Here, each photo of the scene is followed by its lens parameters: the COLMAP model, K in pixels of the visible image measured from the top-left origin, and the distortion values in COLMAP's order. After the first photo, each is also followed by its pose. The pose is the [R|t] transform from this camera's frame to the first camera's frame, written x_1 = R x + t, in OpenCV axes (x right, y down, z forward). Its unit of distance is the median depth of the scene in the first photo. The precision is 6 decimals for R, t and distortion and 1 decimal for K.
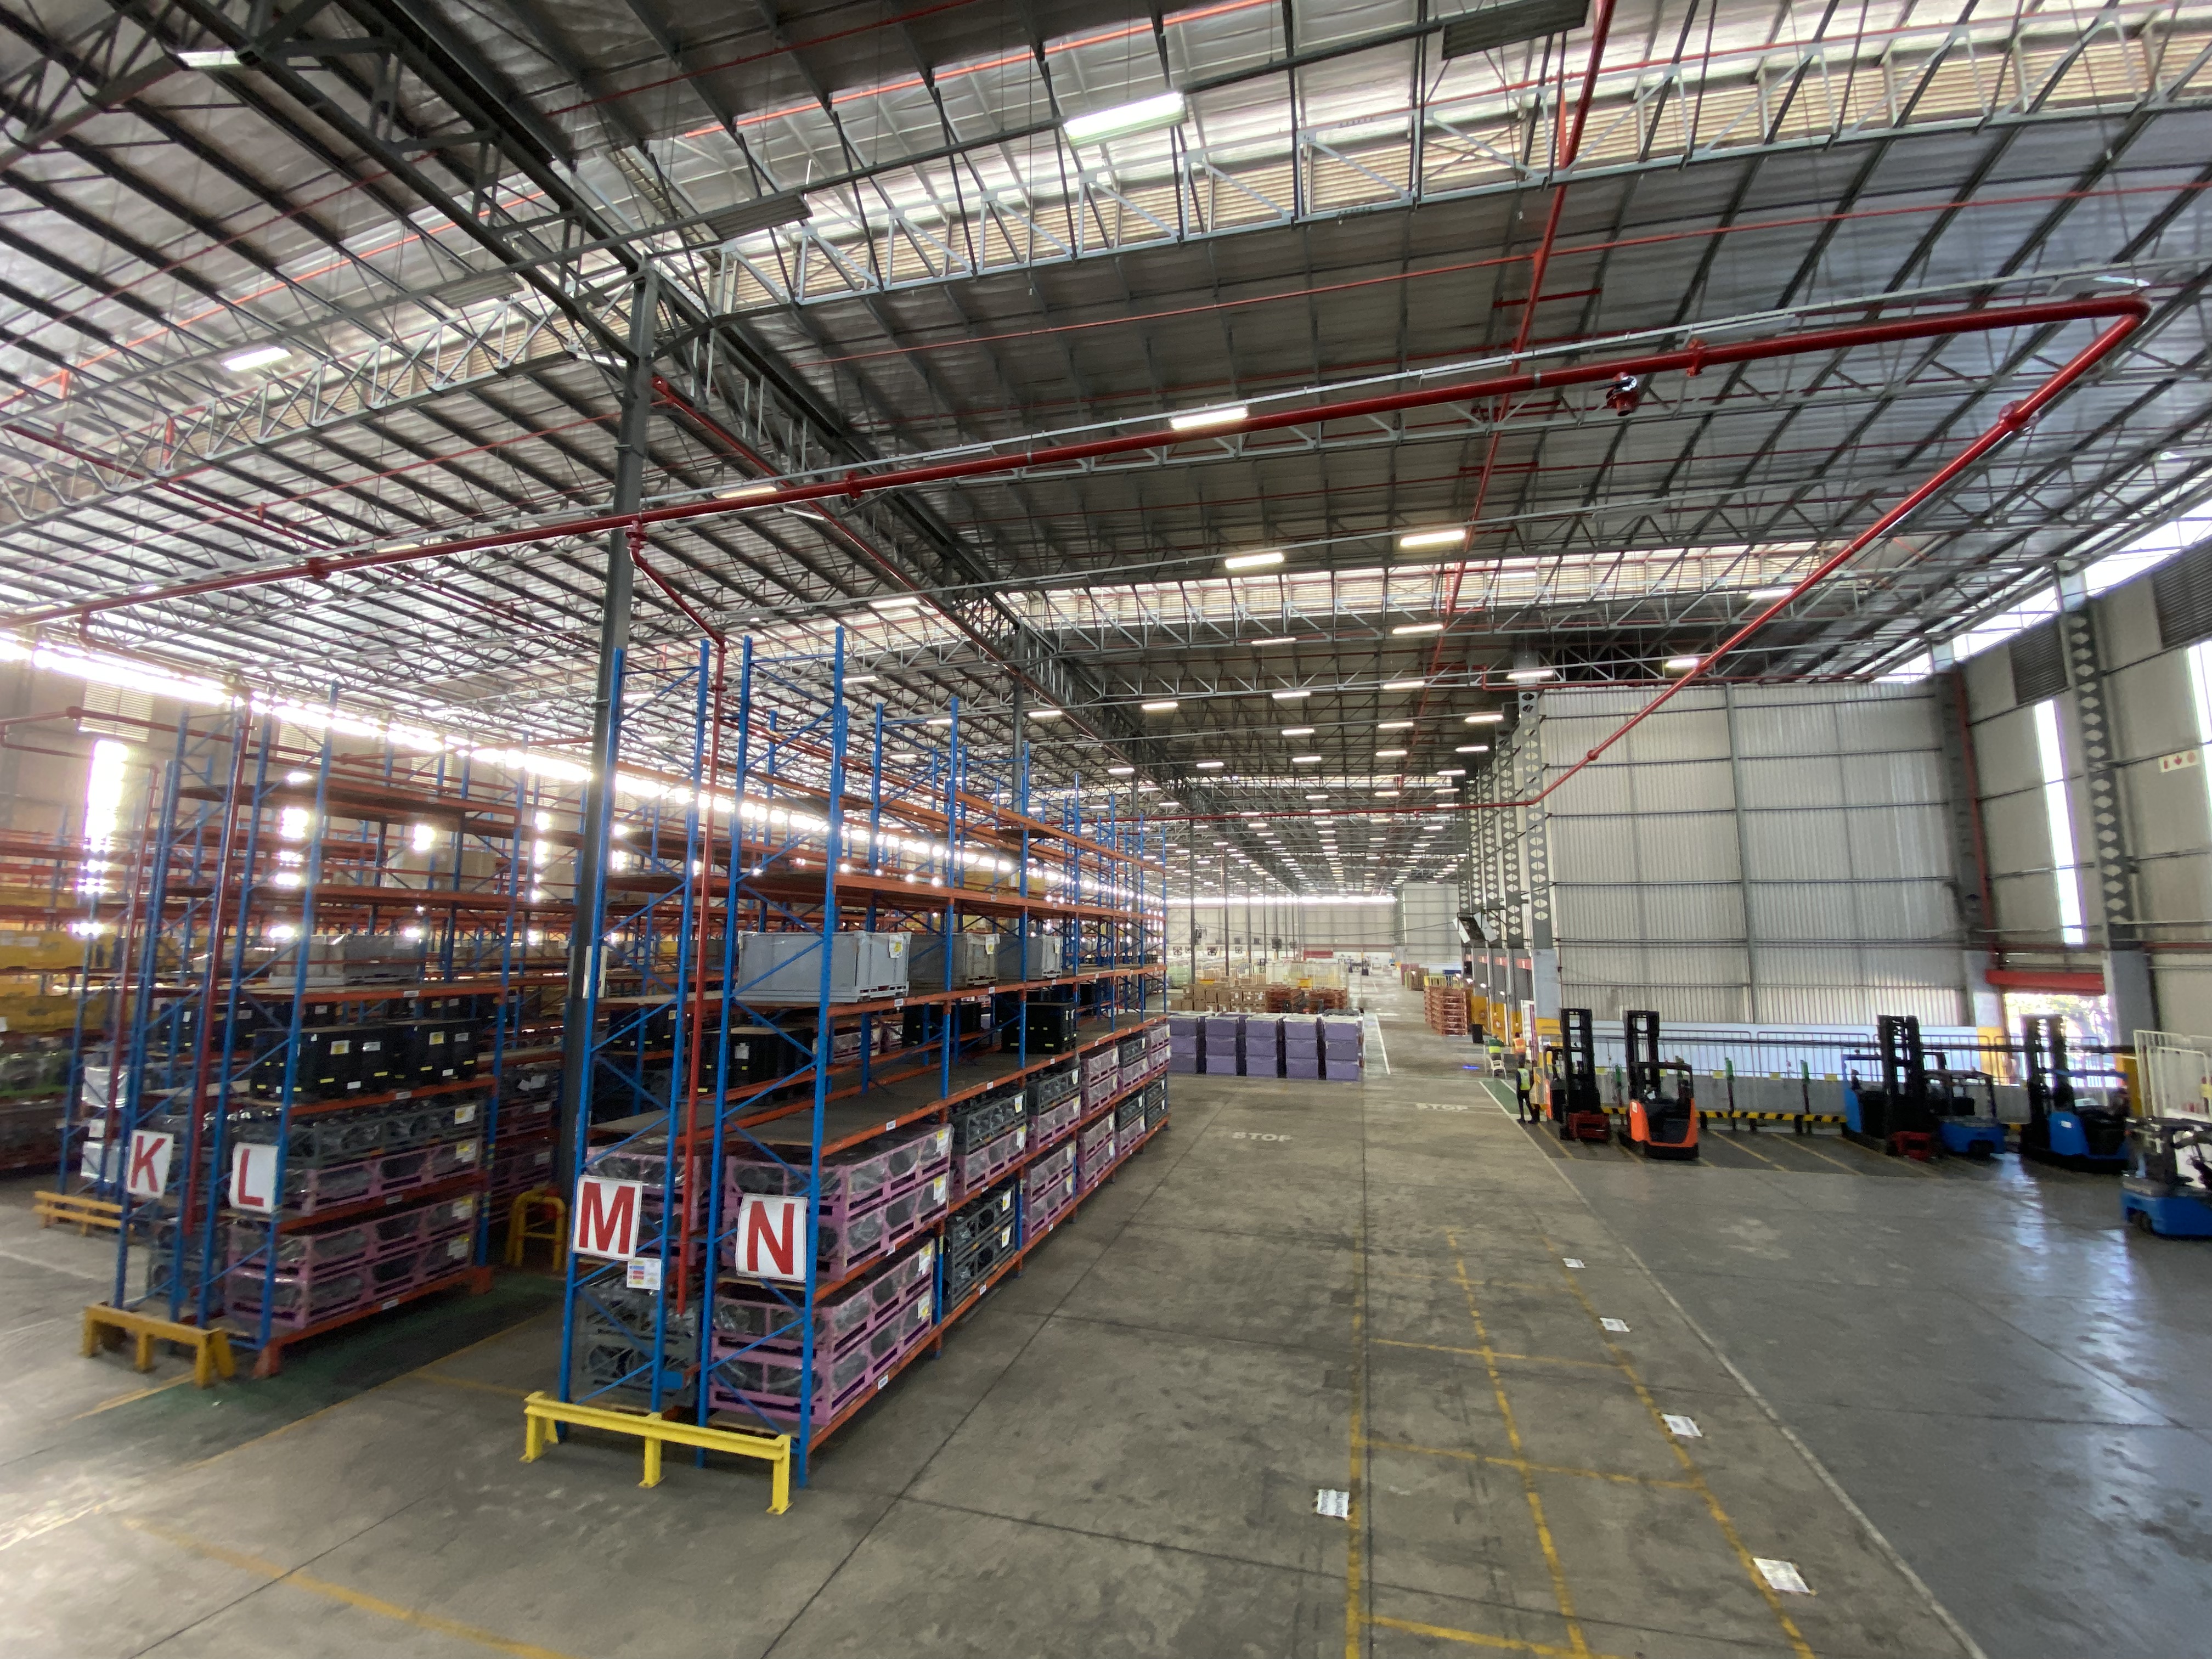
lens RADIAL K [[893.5, 0, 1105.8], [0, 893.5, 827.6], [0, 0, 1]] dist [0.017899, -0.020008]
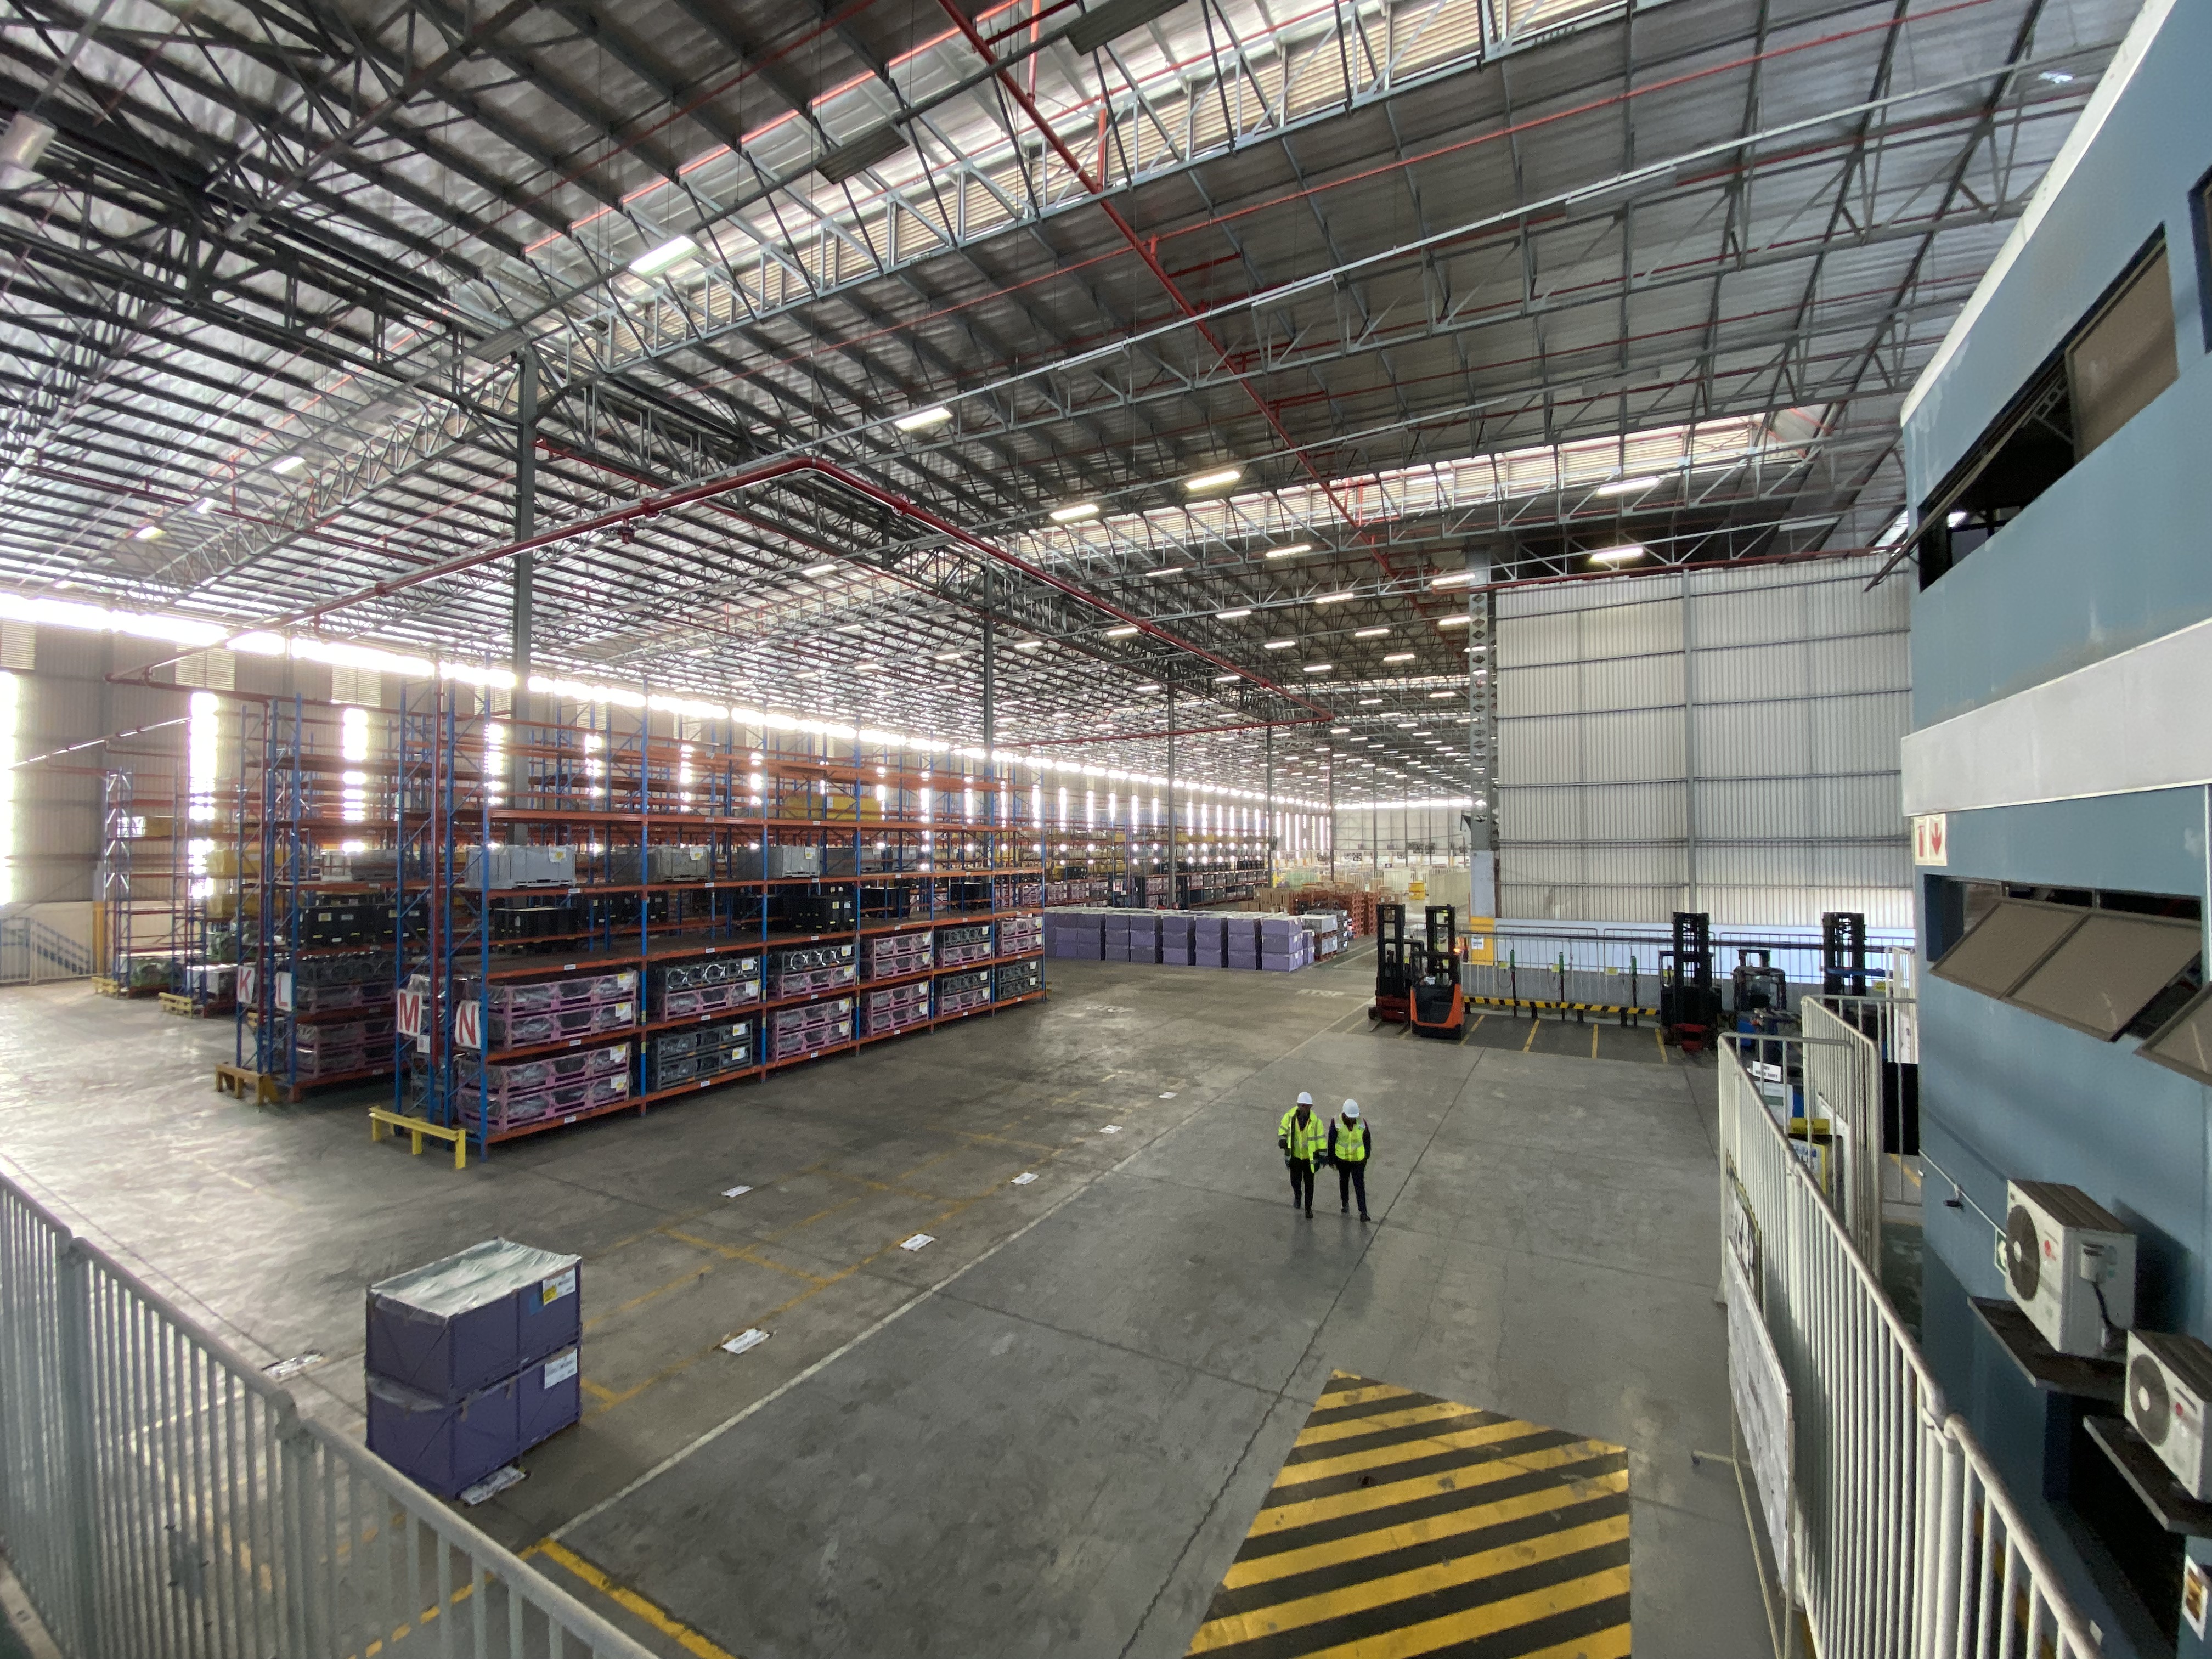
lens RADIAL K [[893.5, 0, 1105.8], [0, 893.5, 827.6], [0, 0, 1]] dist [0.017899, -0.020008]
pose [[0.973438, -0.014583, -0.228484, 0.440768], [0.038419, 0.994223, 0.100225, -0.013763], [0.225702, -0.106341, 0.968375, -0.122598]]
